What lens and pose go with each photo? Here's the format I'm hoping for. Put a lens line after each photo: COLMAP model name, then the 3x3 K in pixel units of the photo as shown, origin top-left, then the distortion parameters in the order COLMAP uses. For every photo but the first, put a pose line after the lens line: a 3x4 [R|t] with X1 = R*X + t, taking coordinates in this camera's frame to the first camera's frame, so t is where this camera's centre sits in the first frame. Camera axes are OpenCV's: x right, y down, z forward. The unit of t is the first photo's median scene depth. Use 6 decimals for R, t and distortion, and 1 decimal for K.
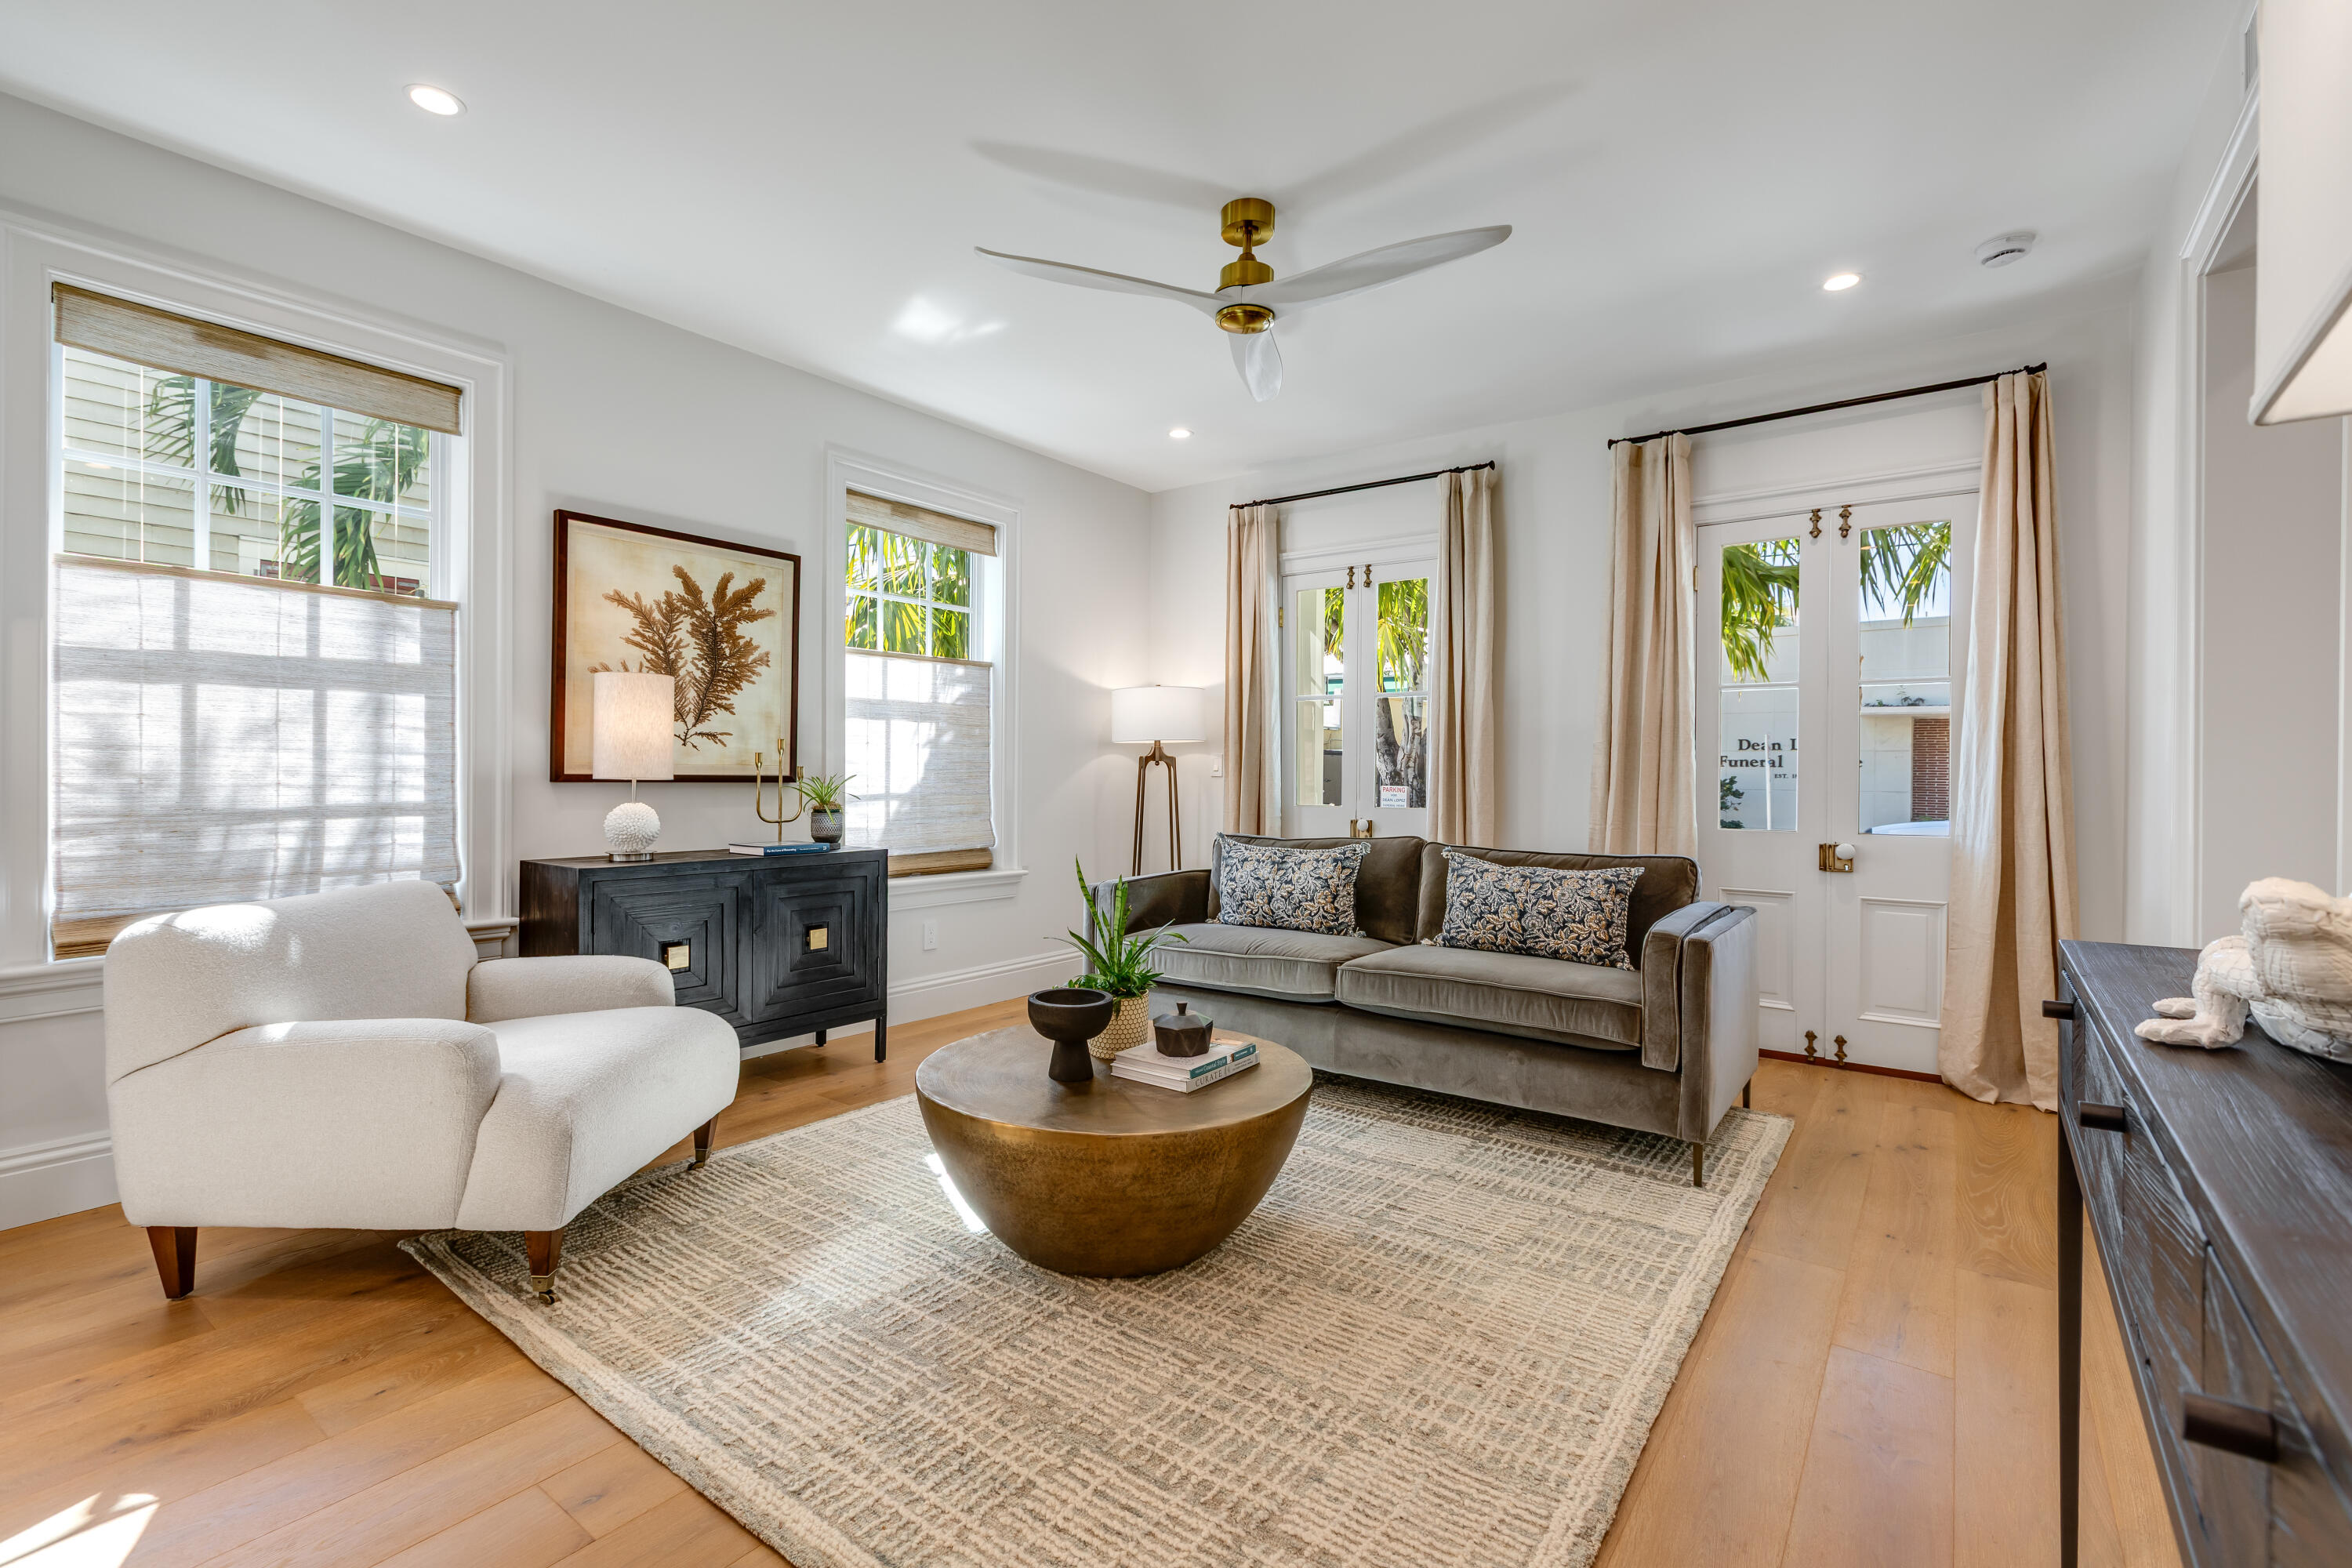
lens RADIAL K [[1055.3, 0, 1170.0], [0, 1055.3, 773.9], [0, 0, 1]] dist [0.000731, 0.000214]
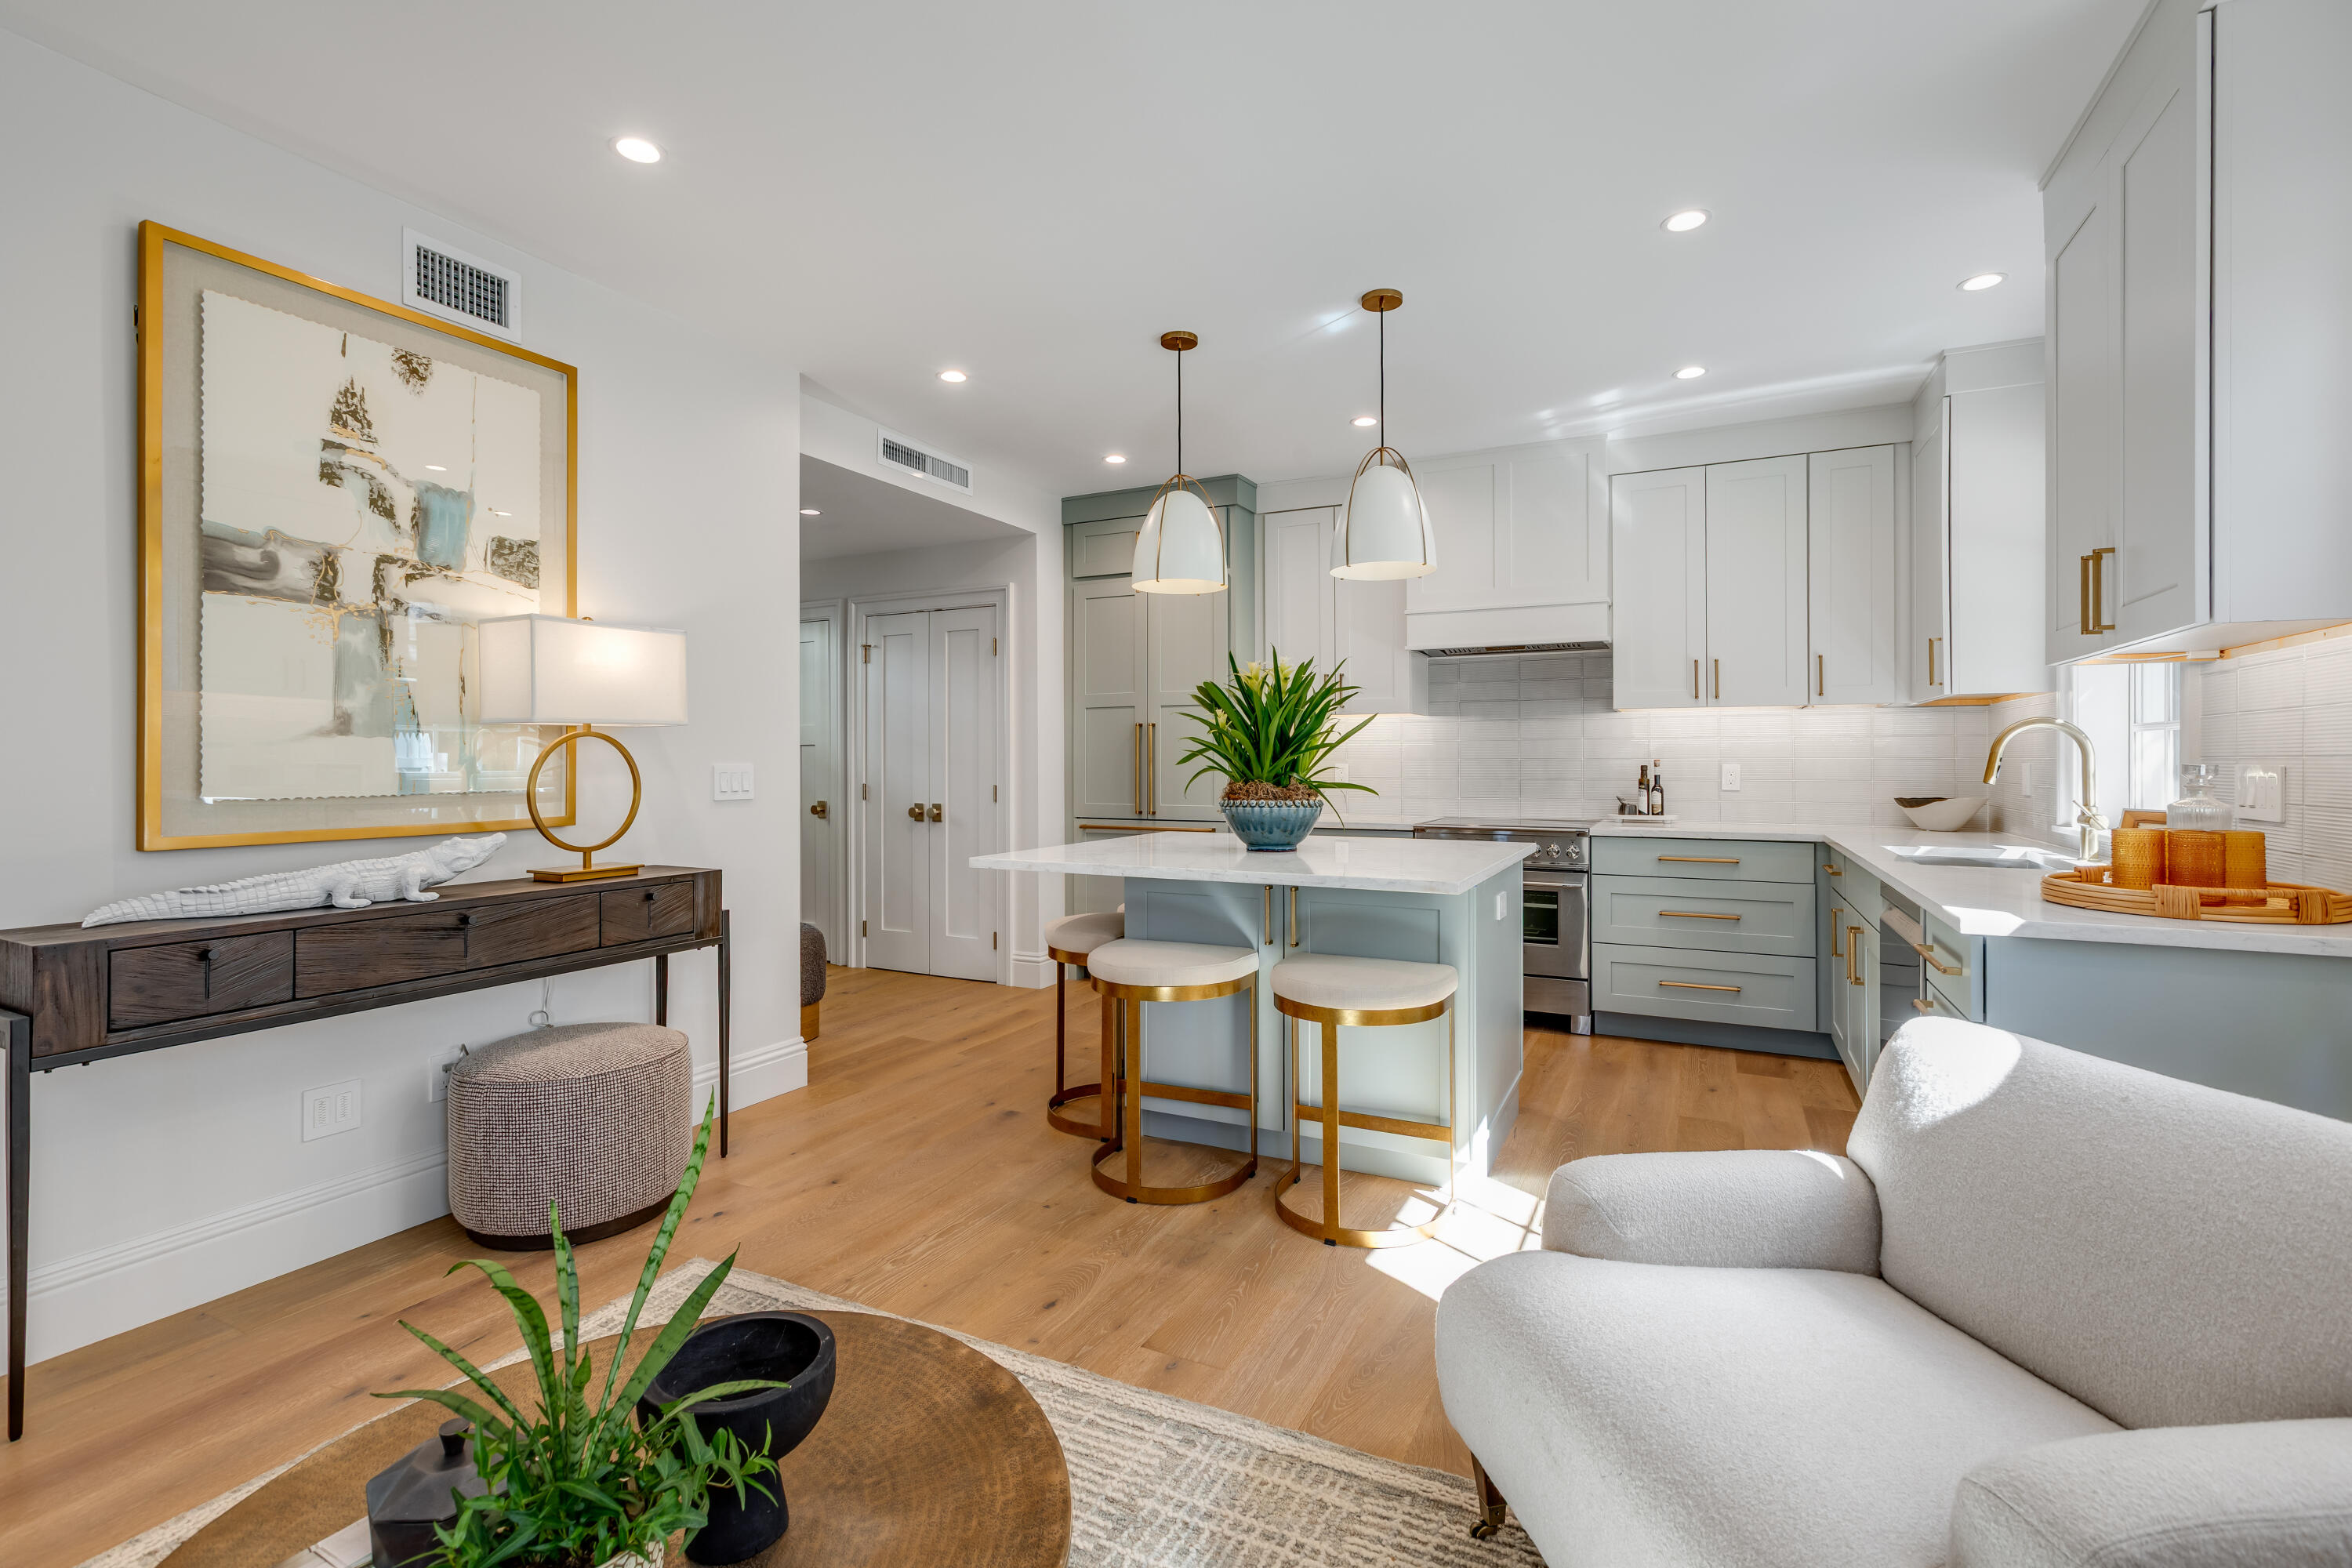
lens RADIAL K [[1055.3, 0, 1174.4], [0, 1055.3, 763.3], [0, 0, 1]] dist [0.000731, 0.000214]
pose [[-0.984237, -0.005955, -0.176753, -0.132464], [-0.007024, 0.999961, 0.005423, -0.035723], [0.176714, 0.006579, -0.984240, 0.971716]]
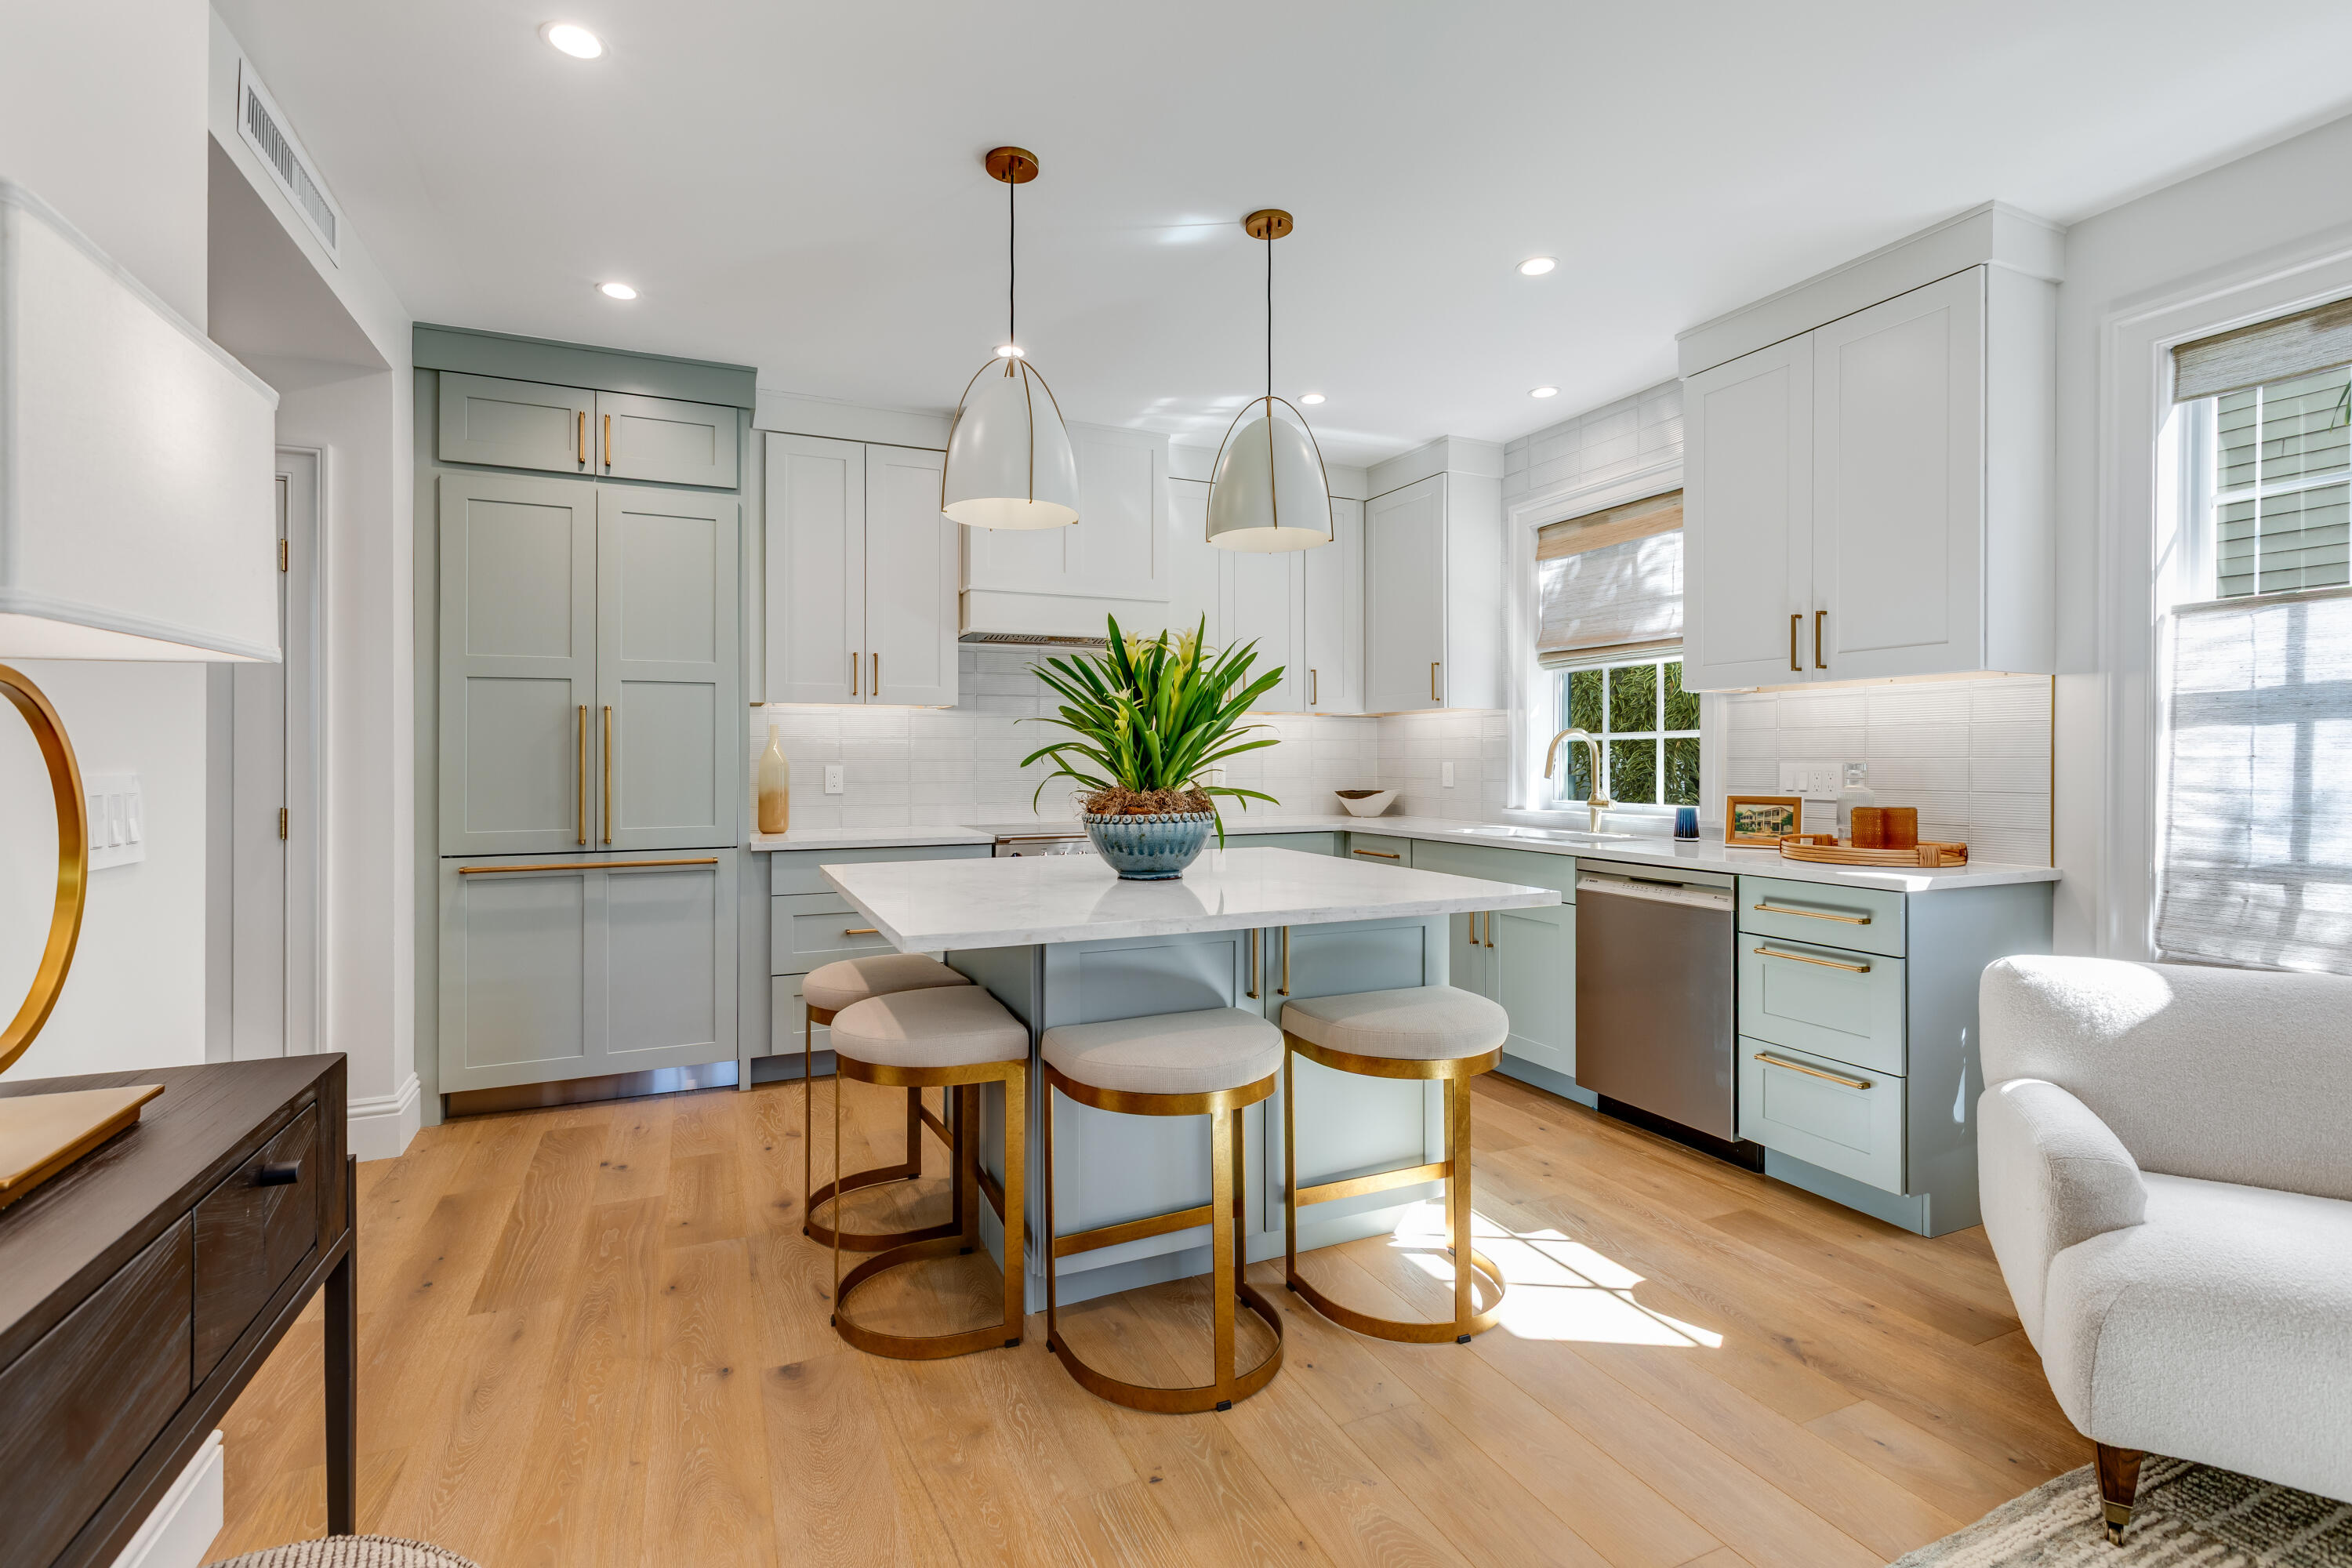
lens RADIAL K [[1055.3, 0, 1166.7], [0, 1055.3, 757.5], [0, 0, 1]] dist [0.000731, 0.000214]
pose [[-0.492846, -0.008318, -0.870077, 0.236325], [-0.004895, 0.999965, -0.006787, -0.031603], [0.870103, 0.000914, -0.492870, 0.440999]]
